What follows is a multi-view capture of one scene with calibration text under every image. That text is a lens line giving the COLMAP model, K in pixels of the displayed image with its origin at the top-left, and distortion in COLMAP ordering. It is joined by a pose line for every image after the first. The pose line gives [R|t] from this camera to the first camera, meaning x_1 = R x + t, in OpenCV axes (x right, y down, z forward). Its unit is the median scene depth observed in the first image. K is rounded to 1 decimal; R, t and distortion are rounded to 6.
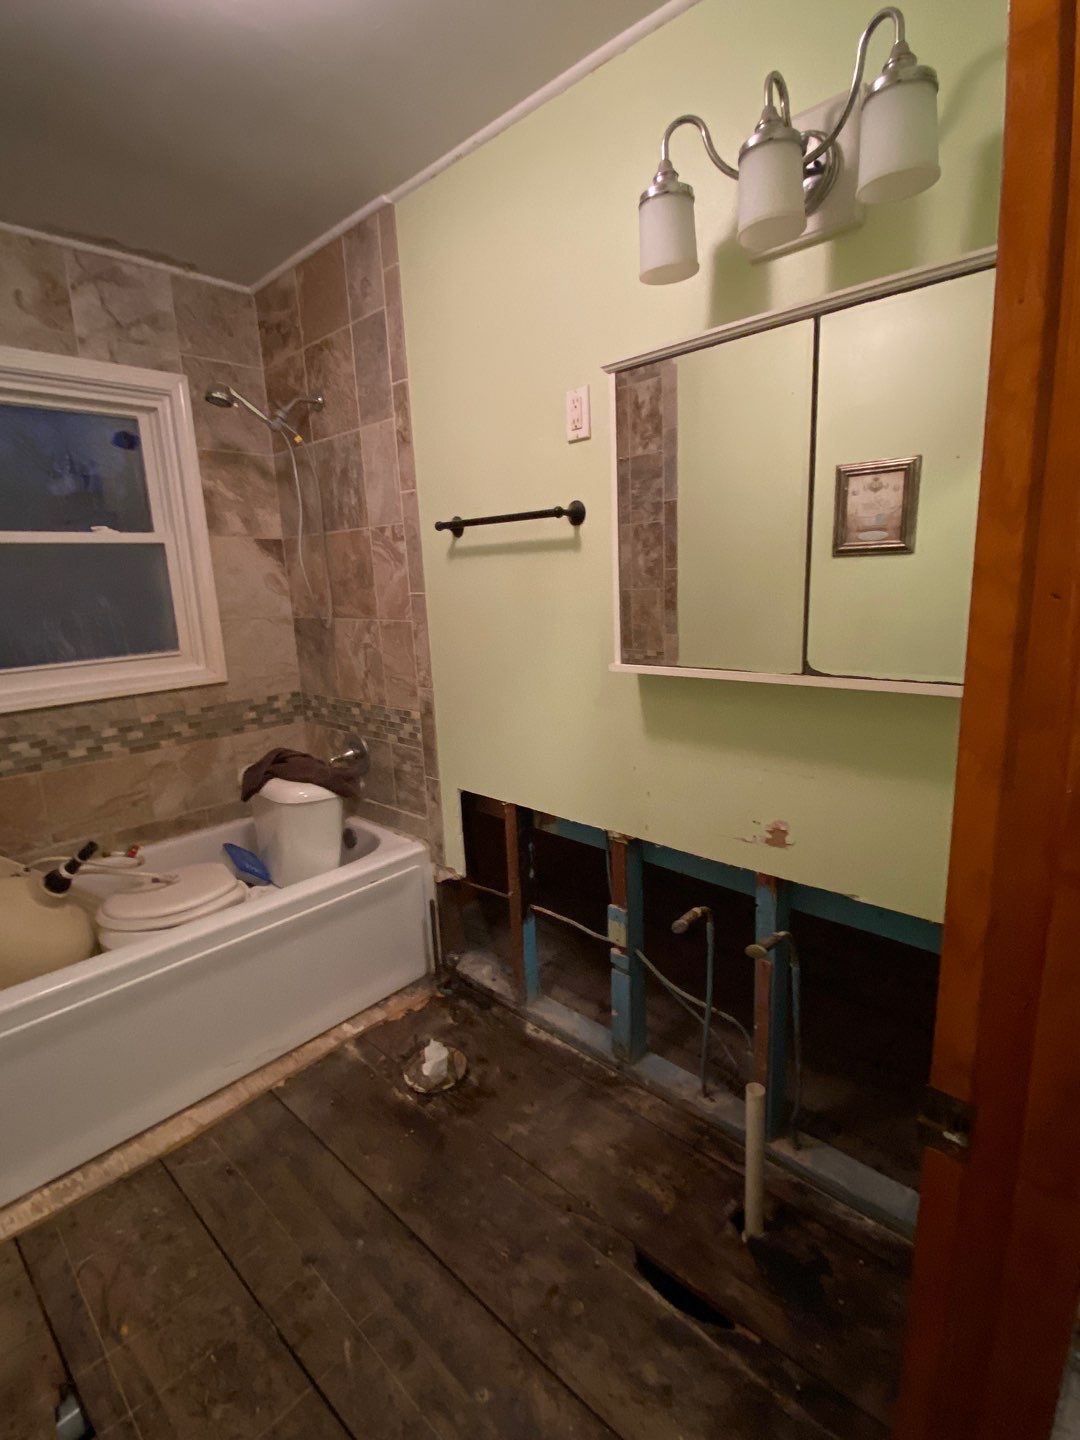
lens RADIAL K [[670.6, 0, 555.2], [0, 670.6, 712.9], [0, 0, 1]] dist [-0.015266, -0.001339]
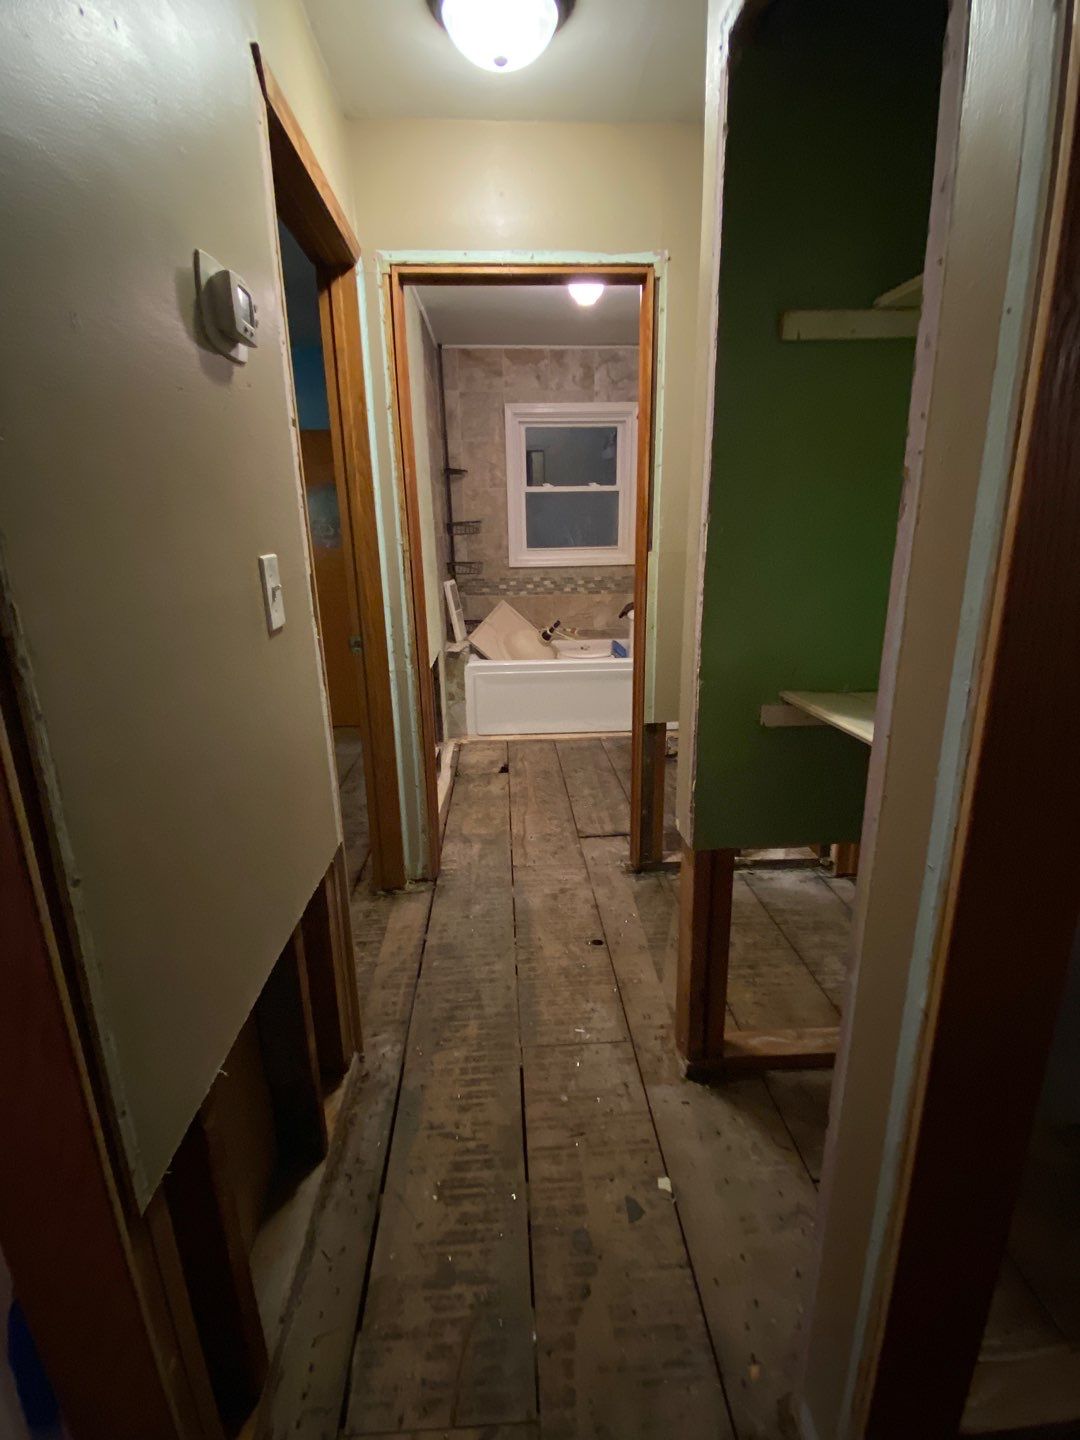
lens RADIAL K [[670.6, 0, 555.2], [0, 670.6, 712.9], [0, 0, 1]] dist [-0.015266, -0.001339]
pose [[0.720669, 0.207847, -0.661389, 0.834422], [-0.149848, 0.978150, 0.144113, 0.152092], [0.676891, -0.004750, 0.736068, -0.683720]]
